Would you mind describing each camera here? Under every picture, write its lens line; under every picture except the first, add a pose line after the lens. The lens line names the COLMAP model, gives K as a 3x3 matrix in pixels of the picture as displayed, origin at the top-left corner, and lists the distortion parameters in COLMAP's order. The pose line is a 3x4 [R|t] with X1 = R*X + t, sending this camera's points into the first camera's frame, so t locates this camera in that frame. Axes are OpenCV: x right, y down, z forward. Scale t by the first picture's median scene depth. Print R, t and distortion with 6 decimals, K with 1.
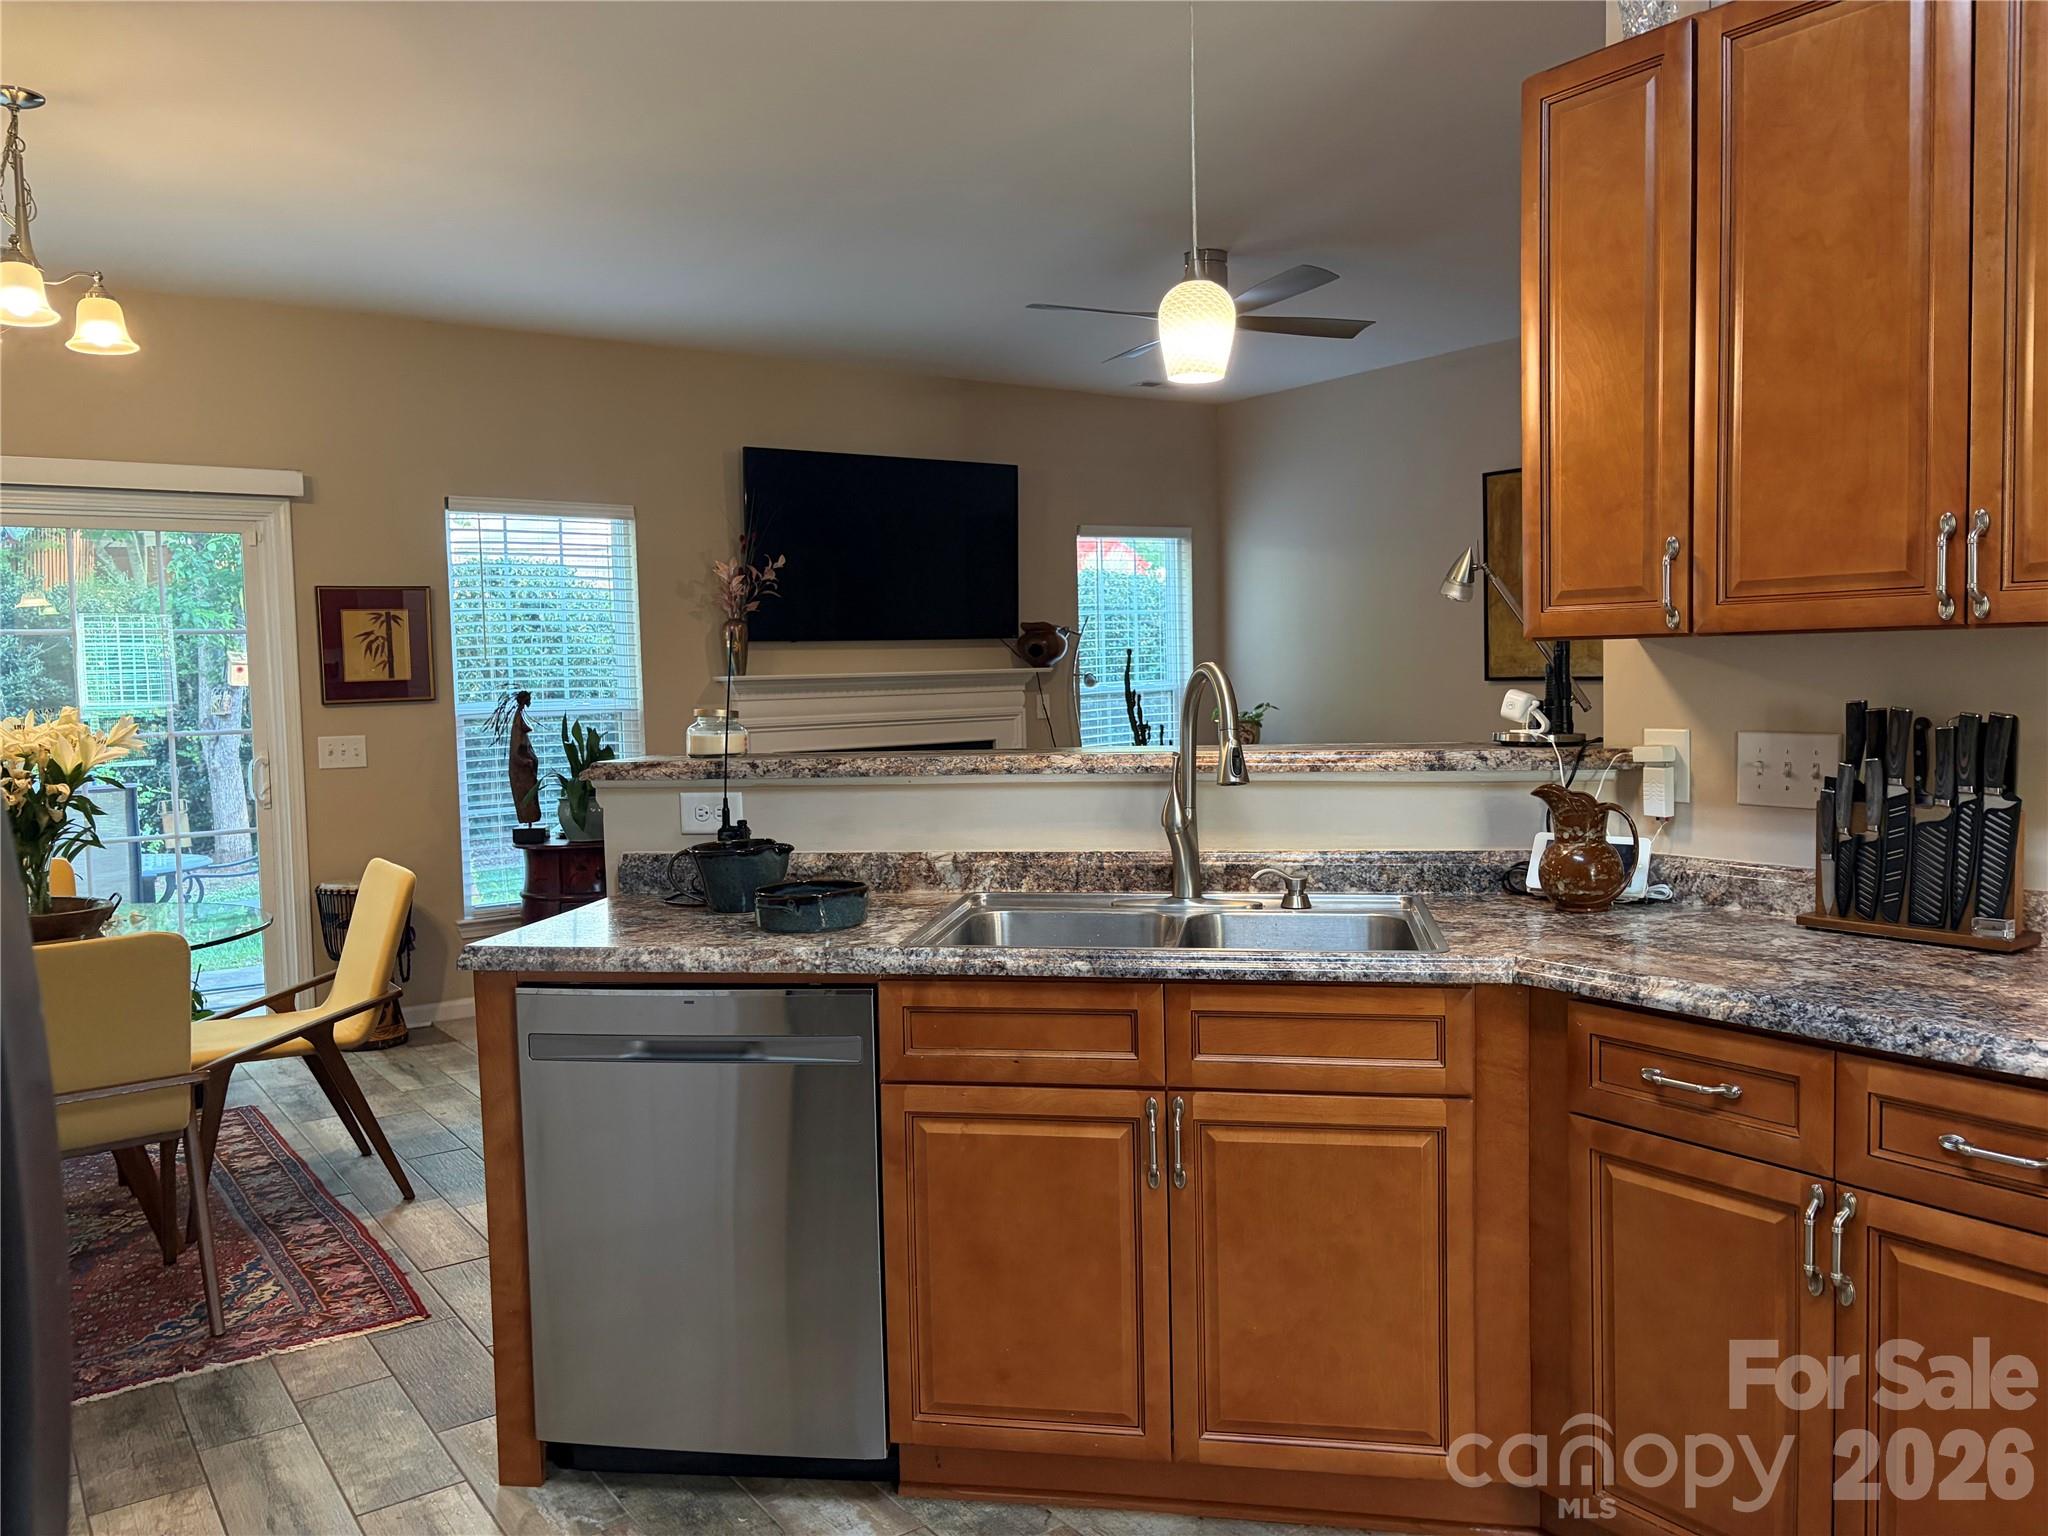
lens RADIAL K [[1555.3, 0, 1024.6], [0, 1555.3, 762.1], [0, 0, 1]] dist [0.039315, -0.030948]
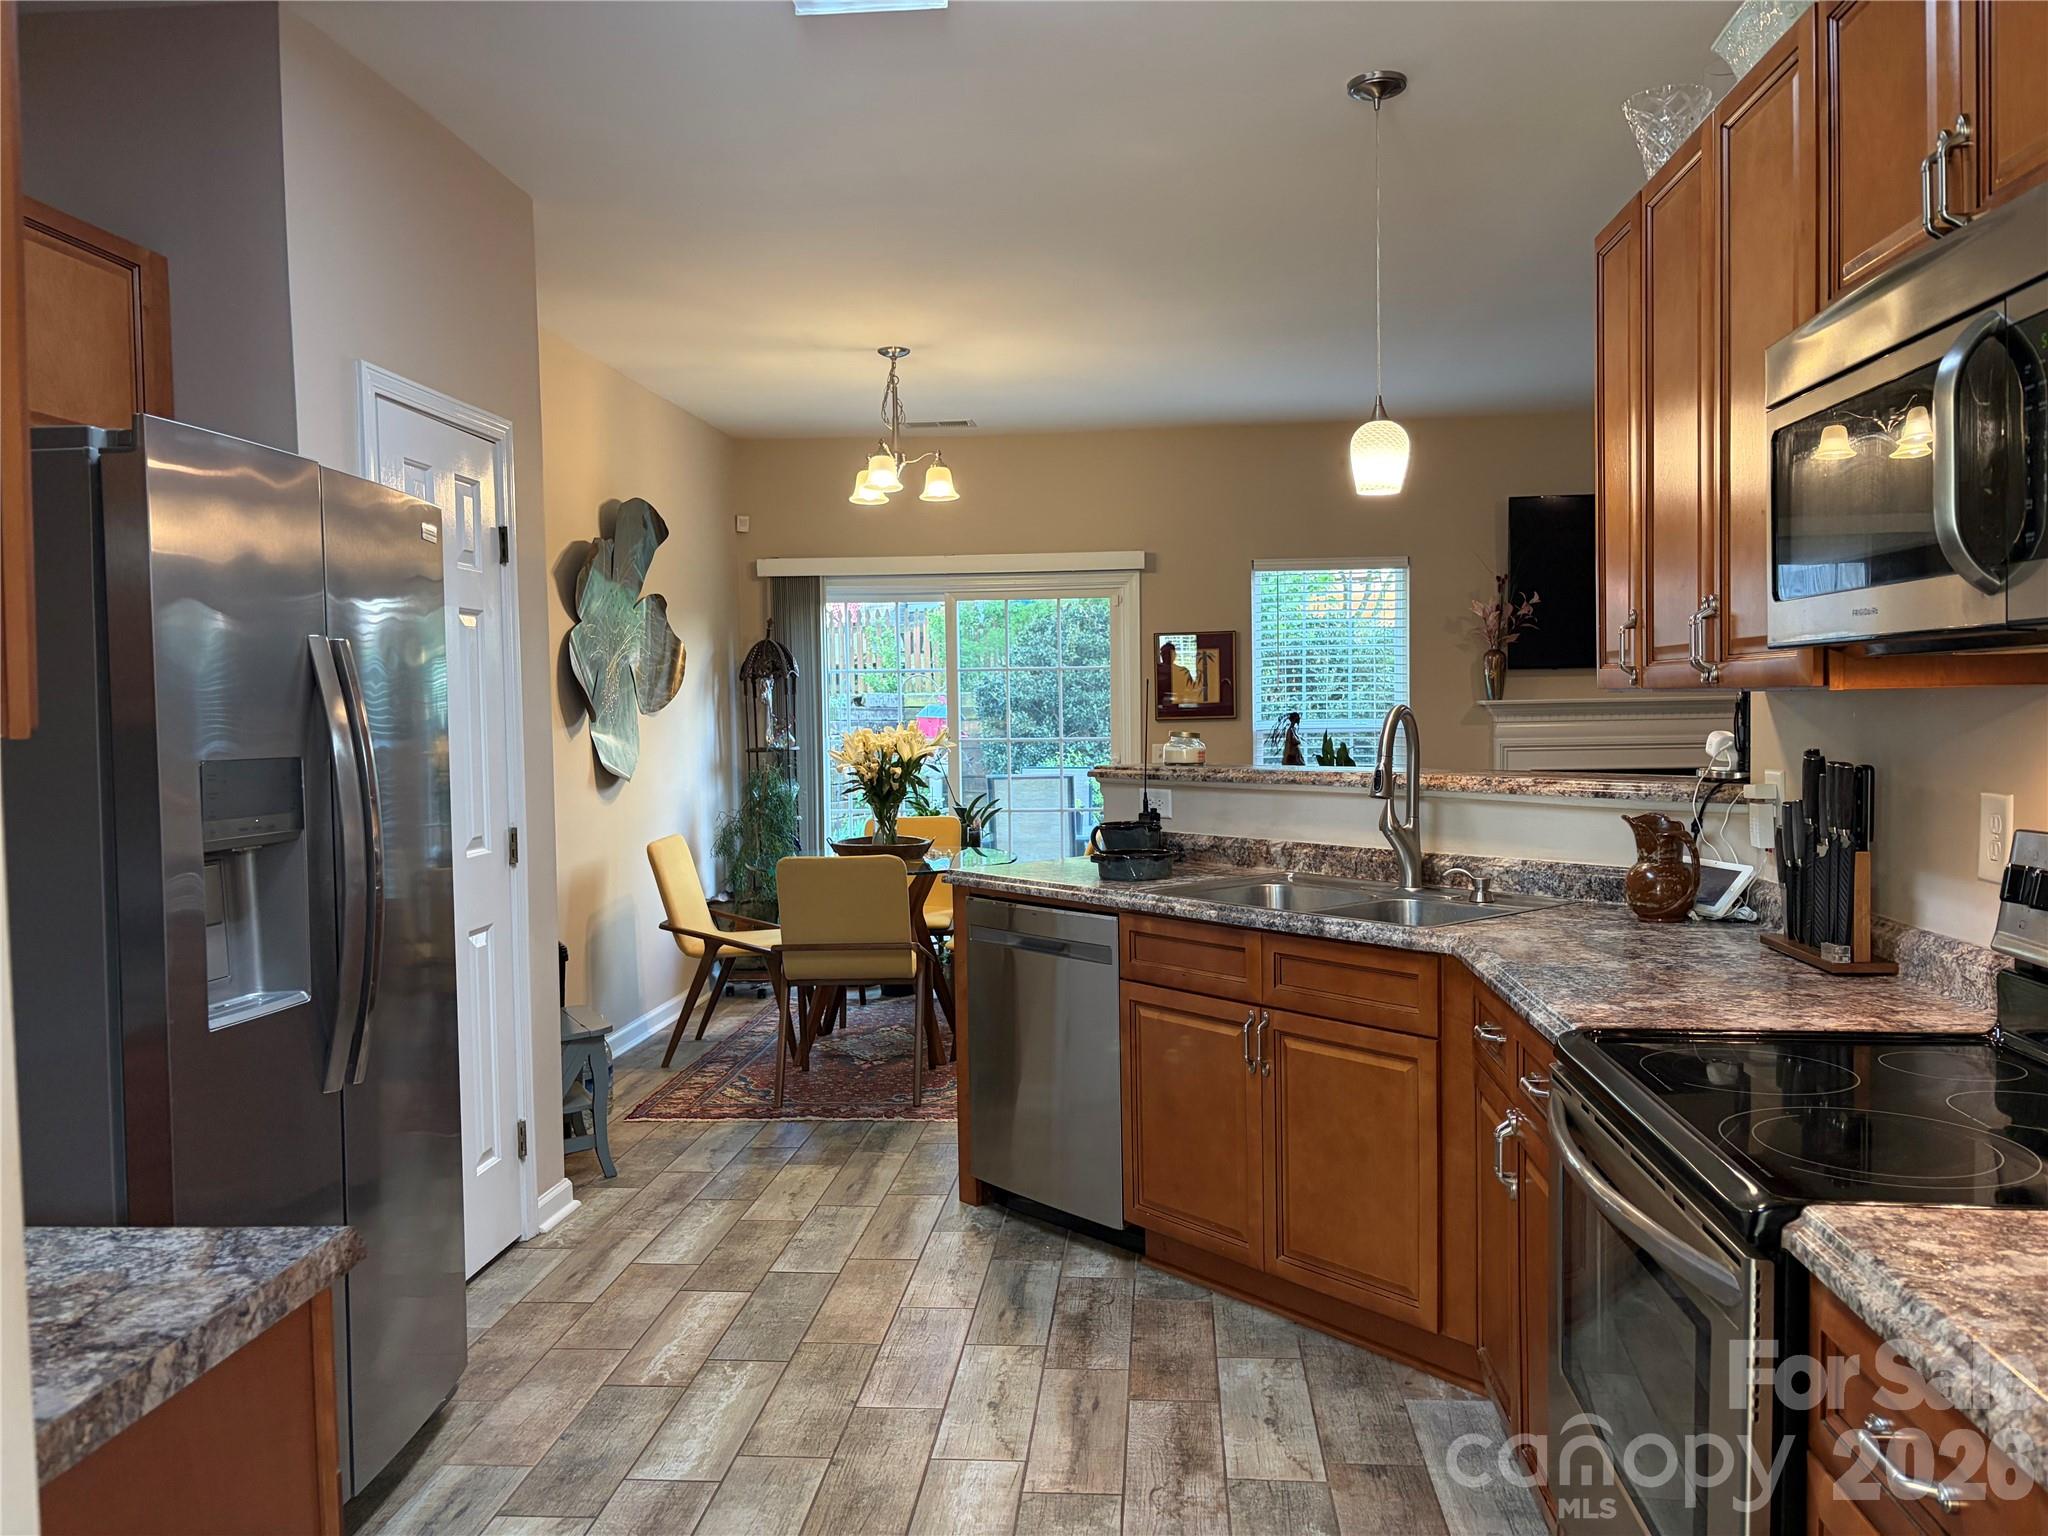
lens RADIAL K [[1555.3, 0, 1028.1], [0, 1555.3, 768.9], [0, 0, 1]] dist [0.039315, -0.030948]
pose [[0.755805, 0.038648, -0.653656, 0.668009], [-0.040765, 0.999097, 0.011937, -0.011933], [0.653527, 0.017624, 0.756698, -0.170996]]
